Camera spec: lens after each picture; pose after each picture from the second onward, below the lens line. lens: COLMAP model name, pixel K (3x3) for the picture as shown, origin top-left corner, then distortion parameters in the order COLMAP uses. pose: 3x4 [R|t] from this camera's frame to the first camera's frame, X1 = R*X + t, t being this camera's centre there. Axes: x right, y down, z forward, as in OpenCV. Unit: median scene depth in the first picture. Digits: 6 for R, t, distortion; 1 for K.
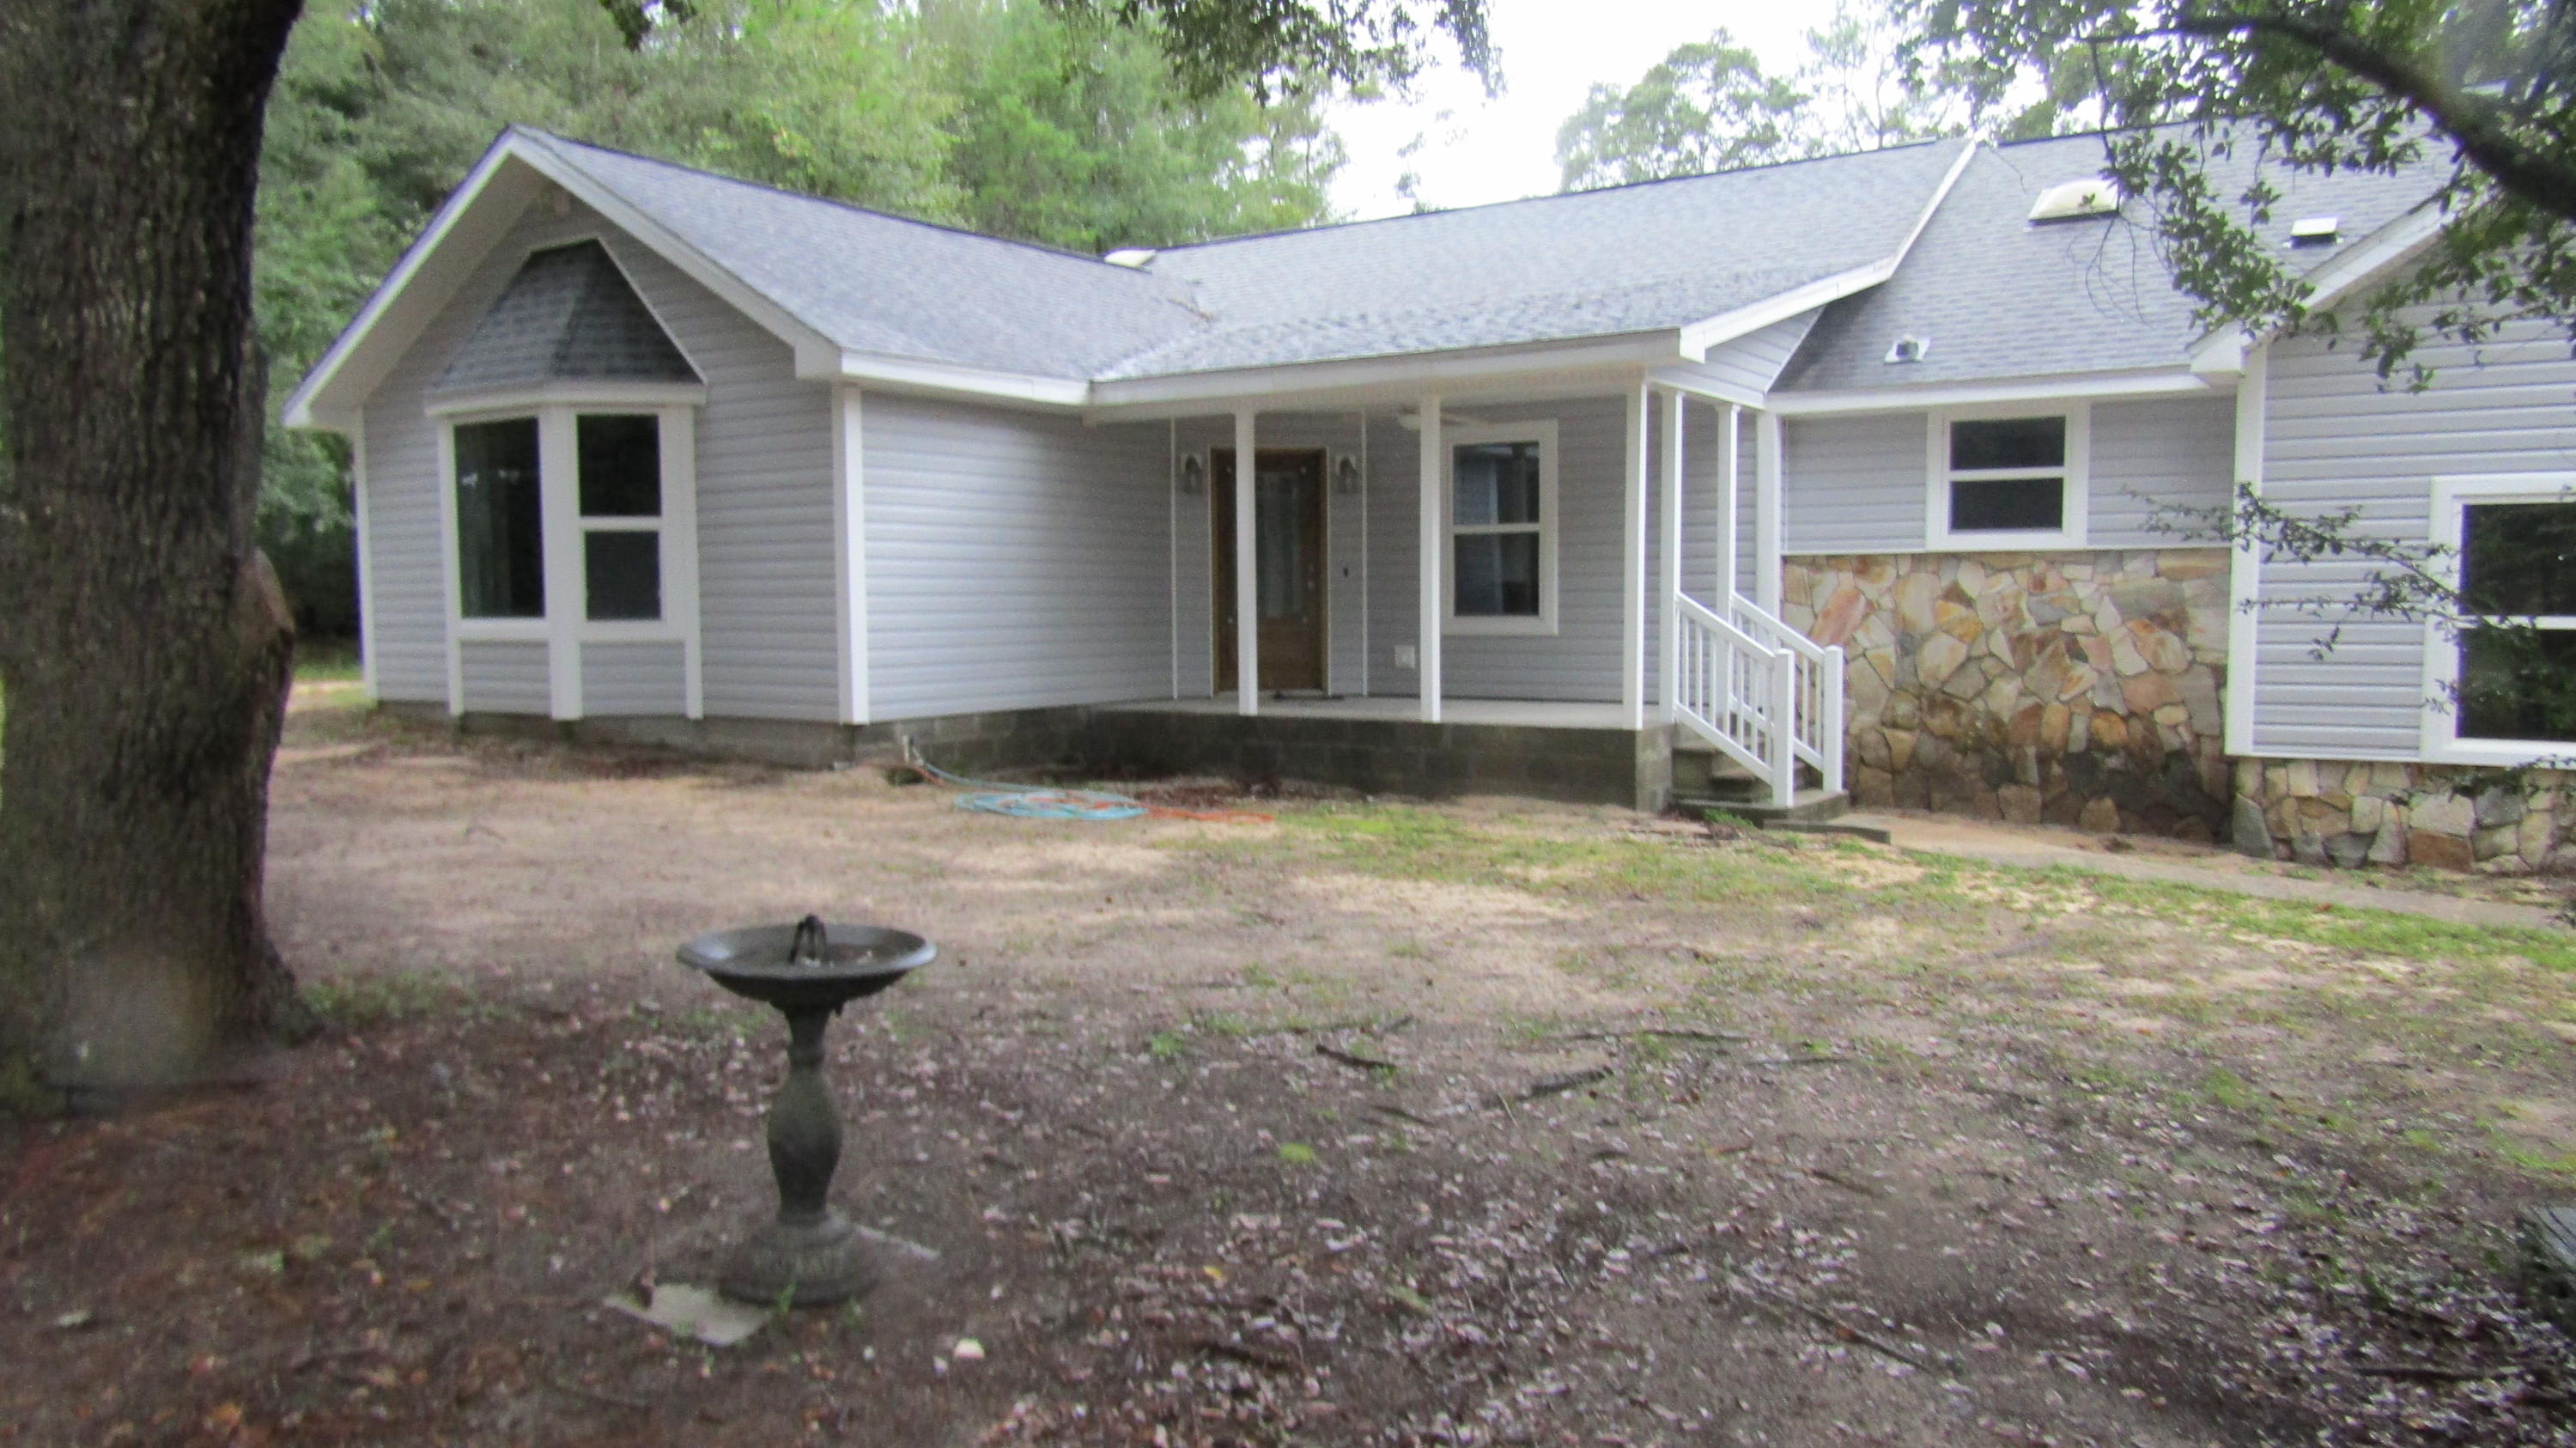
lens RADIAL K [[1817.0, 0, 1297.9], [0, 1817.0, 729.9], [0, 0, 1]] dist [-0.012143, -0.004738]
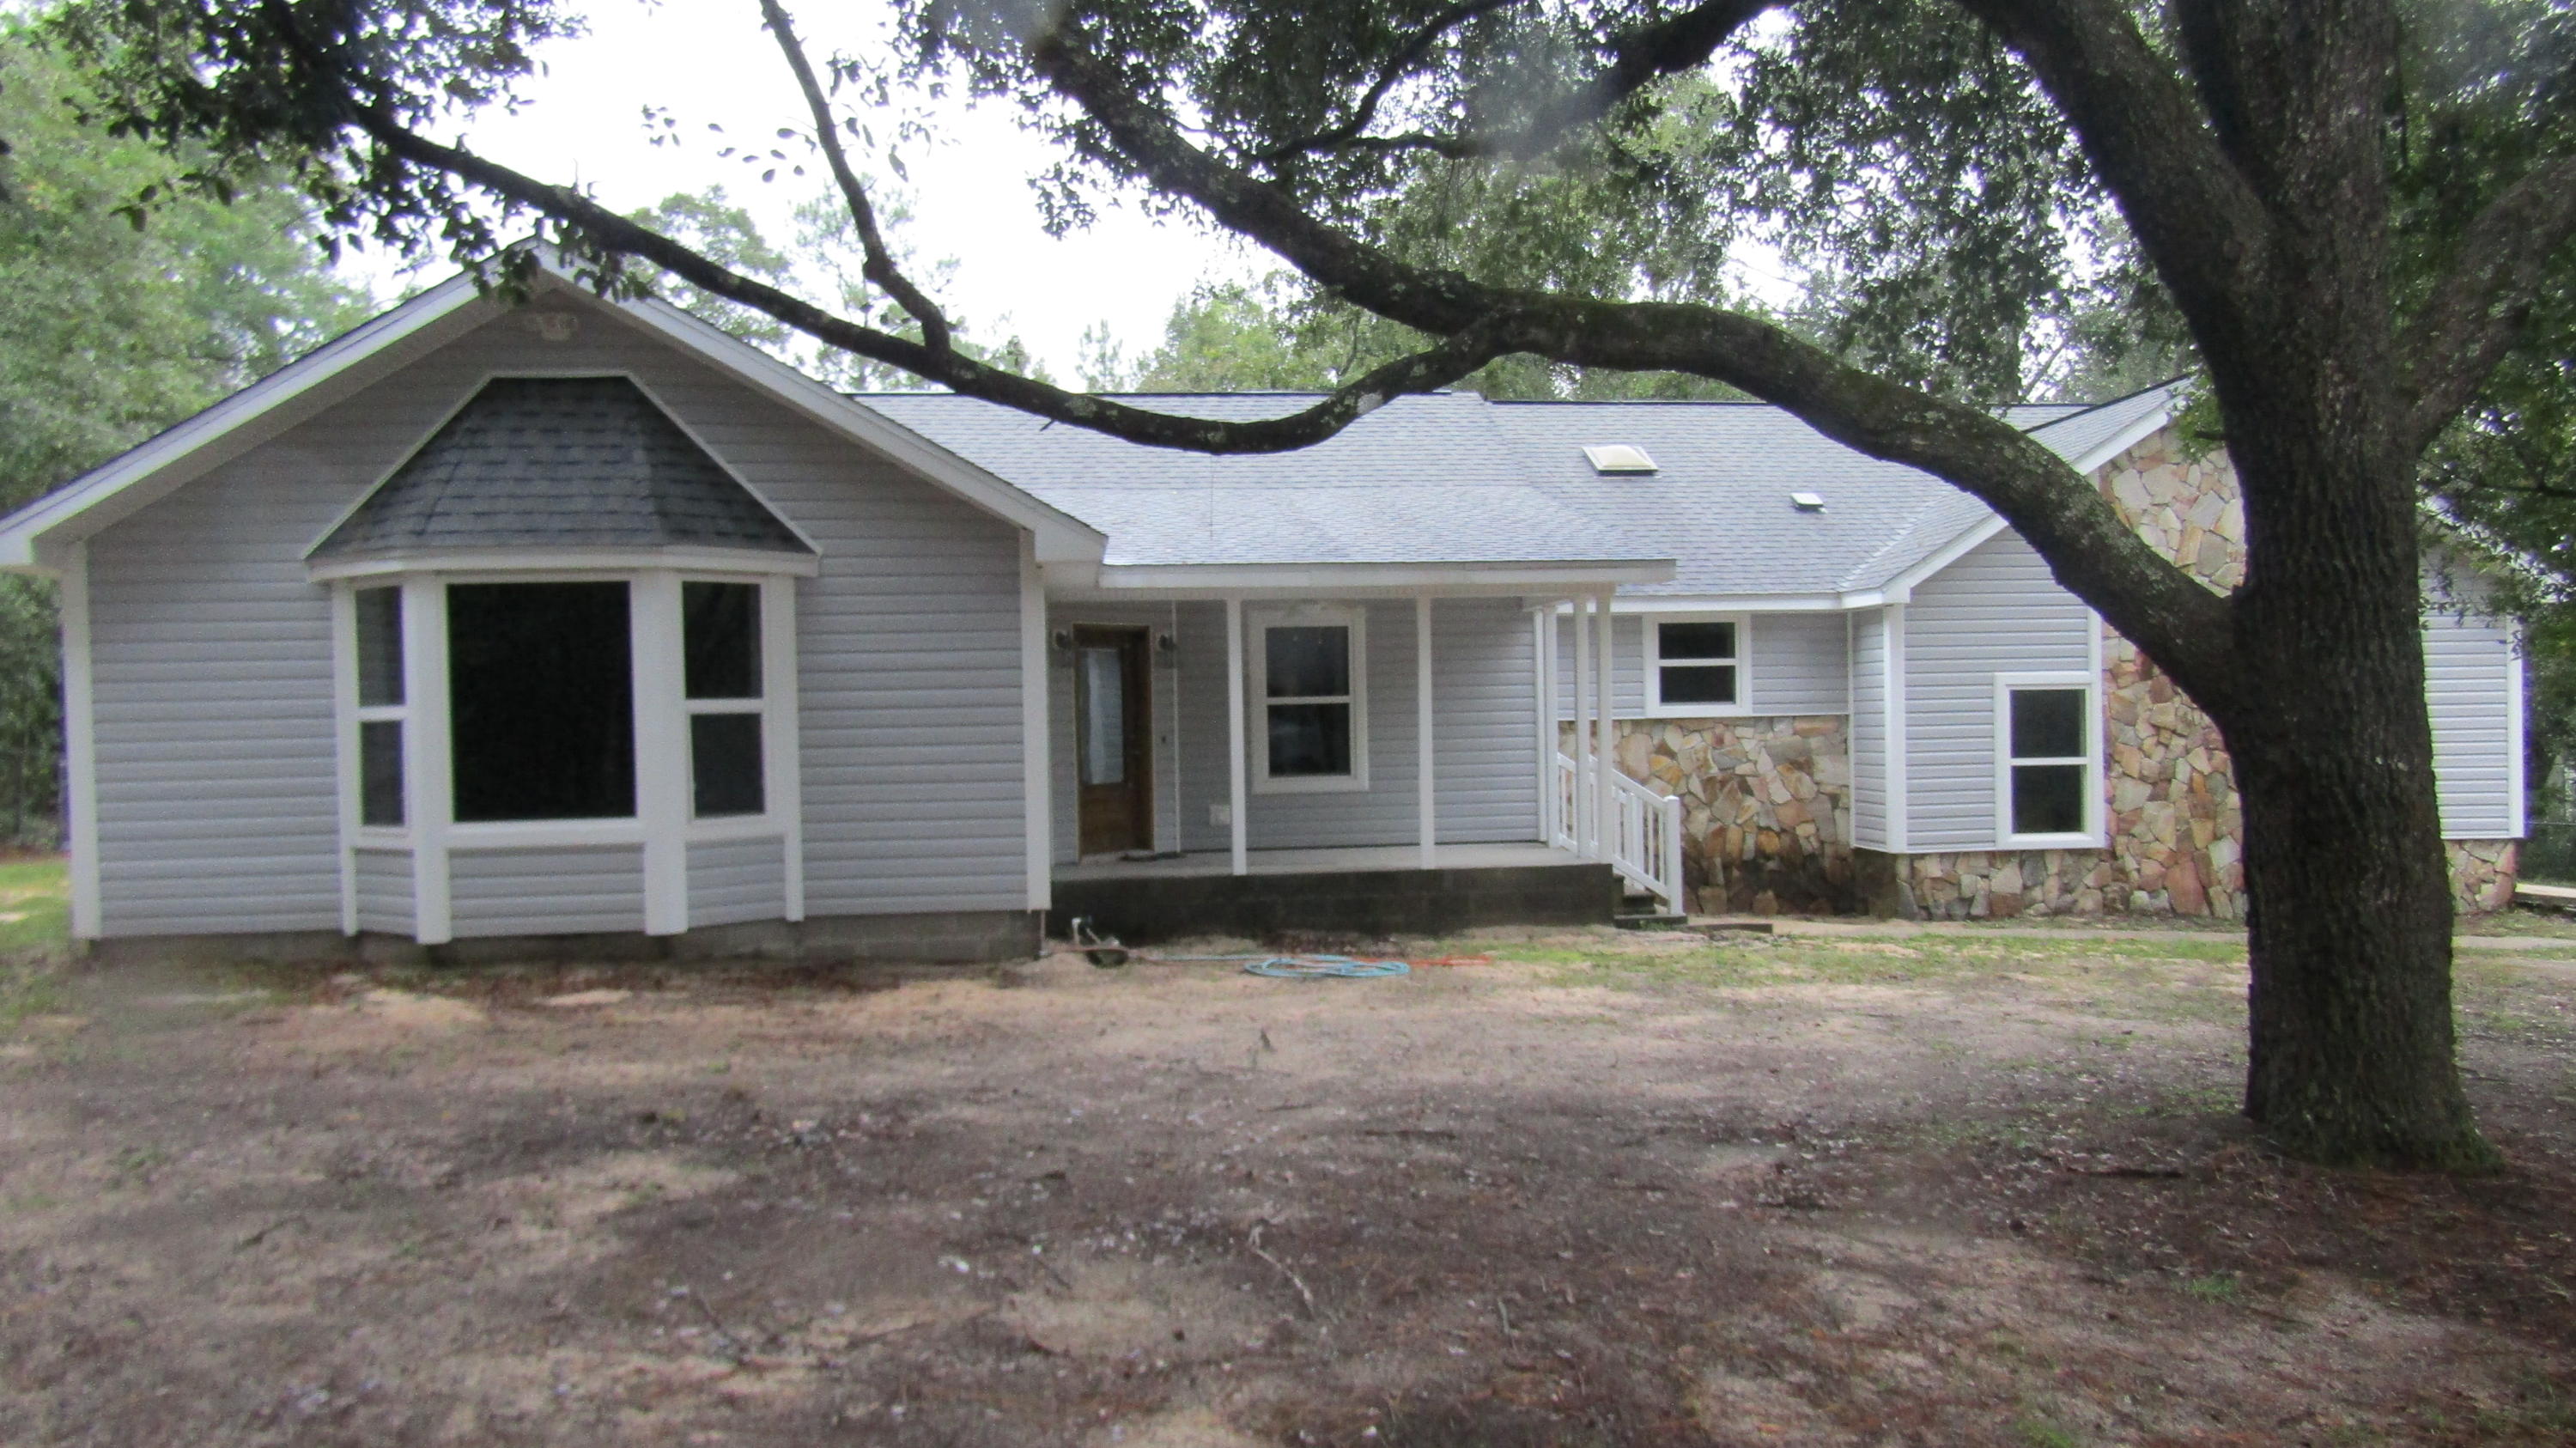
lens RADIAL K [[1817.0, 0, 1300.8], [0, 1817.0, 720.2], [0, 0, 1]] dist [-0.012143, -0.004738]
pose [[0.754901, -0.013293, 0.655704, -0.746951], [0.064031, 0.996512, -0.053515, -0.041954], [-0.652705, 0.082384, 0.753119, 0.154853]]
